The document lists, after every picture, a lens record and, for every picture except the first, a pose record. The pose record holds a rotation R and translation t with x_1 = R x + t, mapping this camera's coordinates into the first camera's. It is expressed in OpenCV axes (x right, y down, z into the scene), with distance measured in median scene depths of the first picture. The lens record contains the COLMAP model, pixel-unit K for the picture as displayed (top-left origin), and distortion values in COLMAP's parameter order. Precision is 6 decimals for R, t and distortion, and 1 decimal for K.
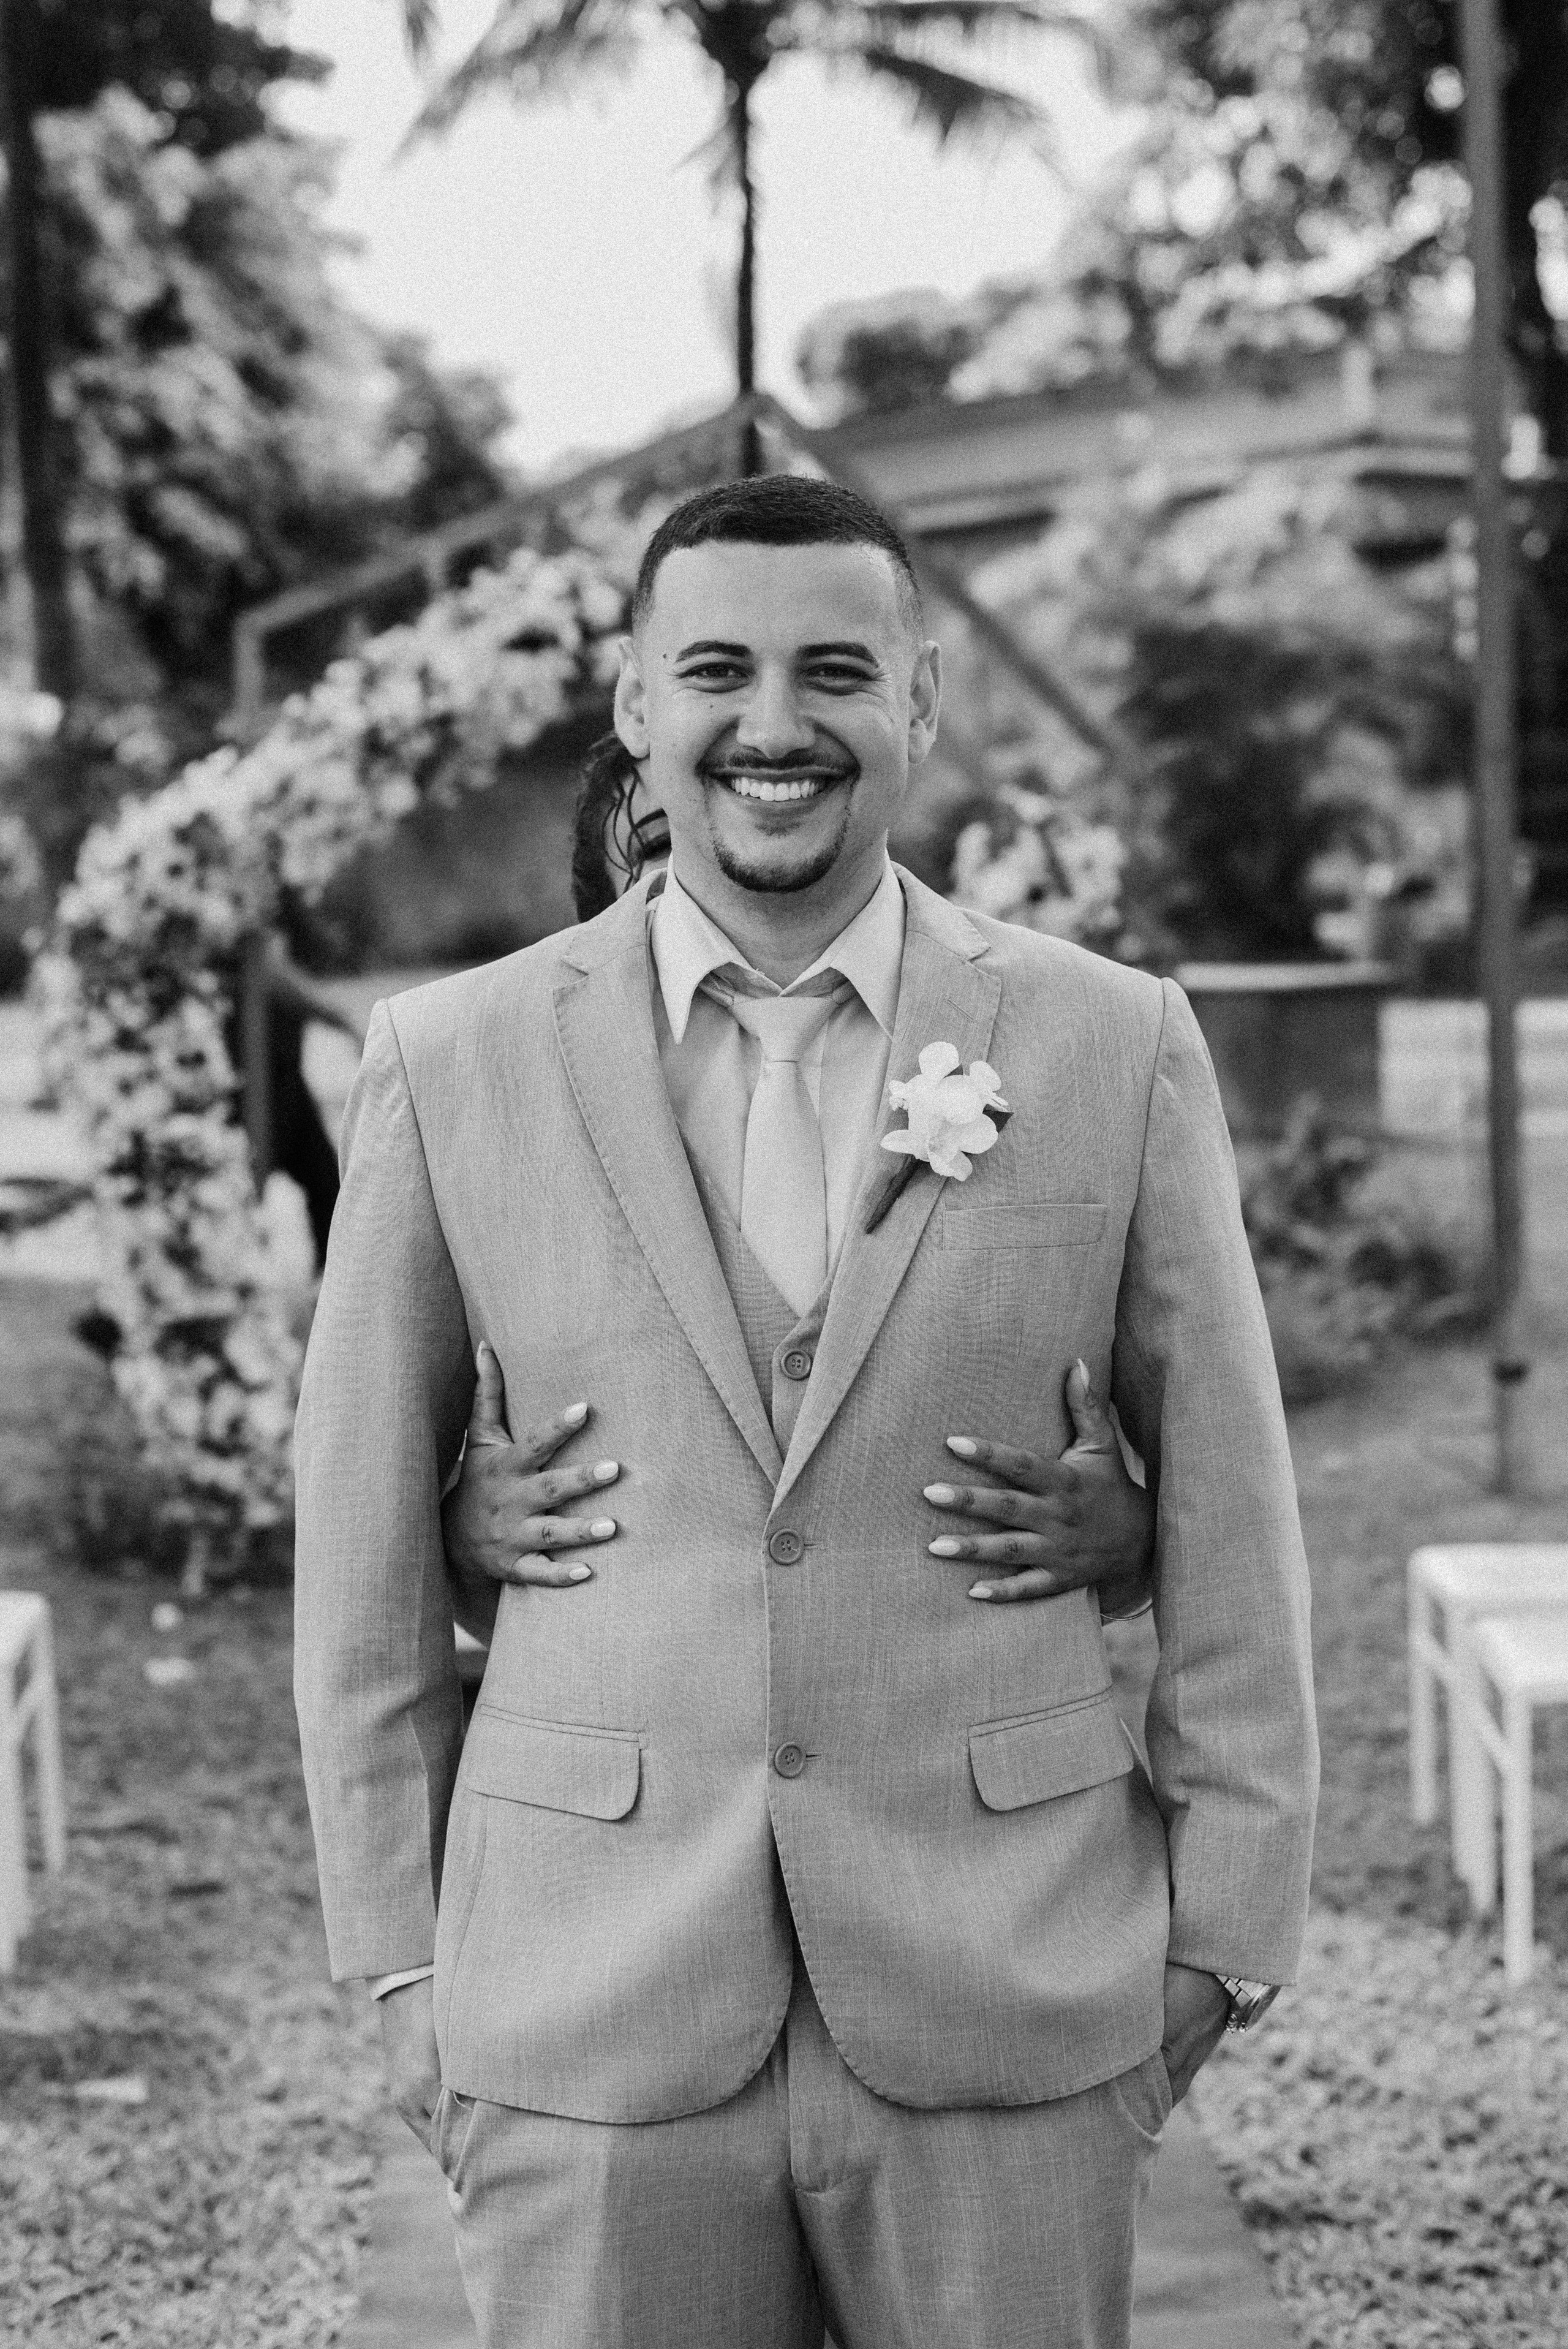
lens RADIAL K [[3866.7, 0, 759.7], [0, 3866.7, 1027.1], [0, 0, 1]] dist [-0.010331, 0.076585]
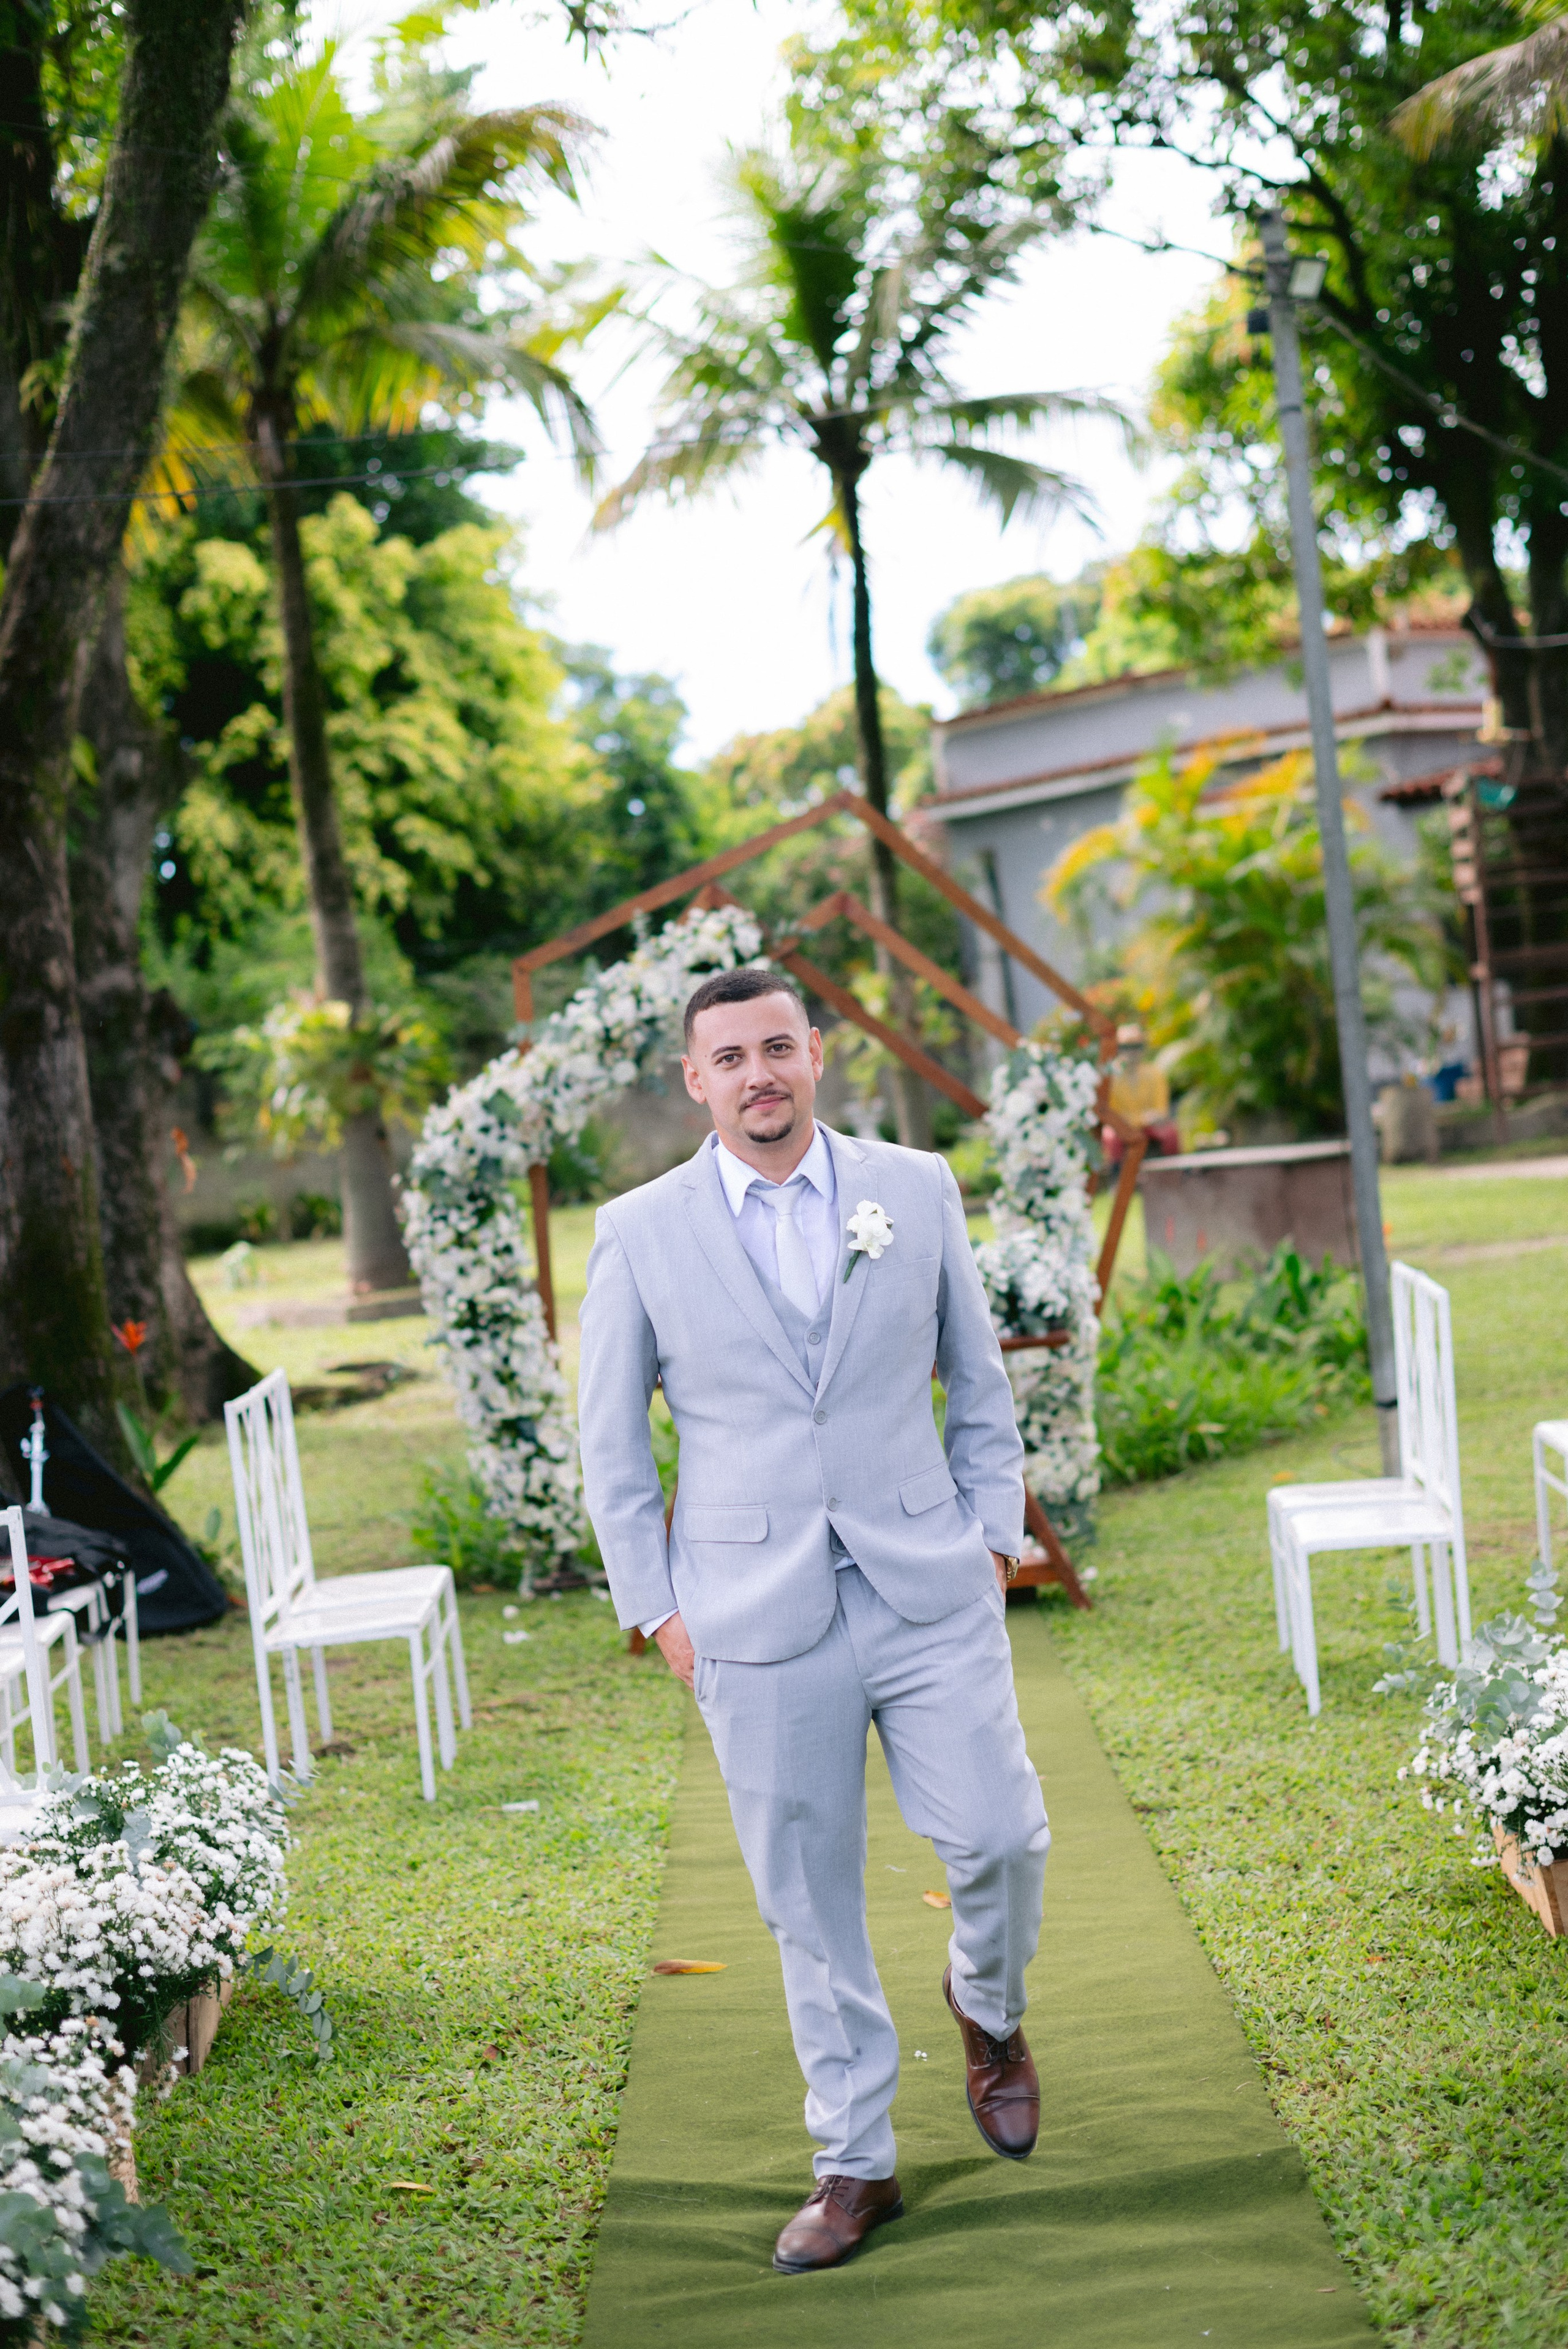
lens RADIAL K [[3615.4, 0, 797.1], [0, 3615.4, 1080.1], [0, 0, 1]] dist [-0.004272, 0.057413]
pose [[0.996878, -0.068009, -0.040111, 0.032823], [0.066164, 0.996764, -0.045659, 0.014124], [0.043086, 0.042862, 0.998151, -0.439369]]
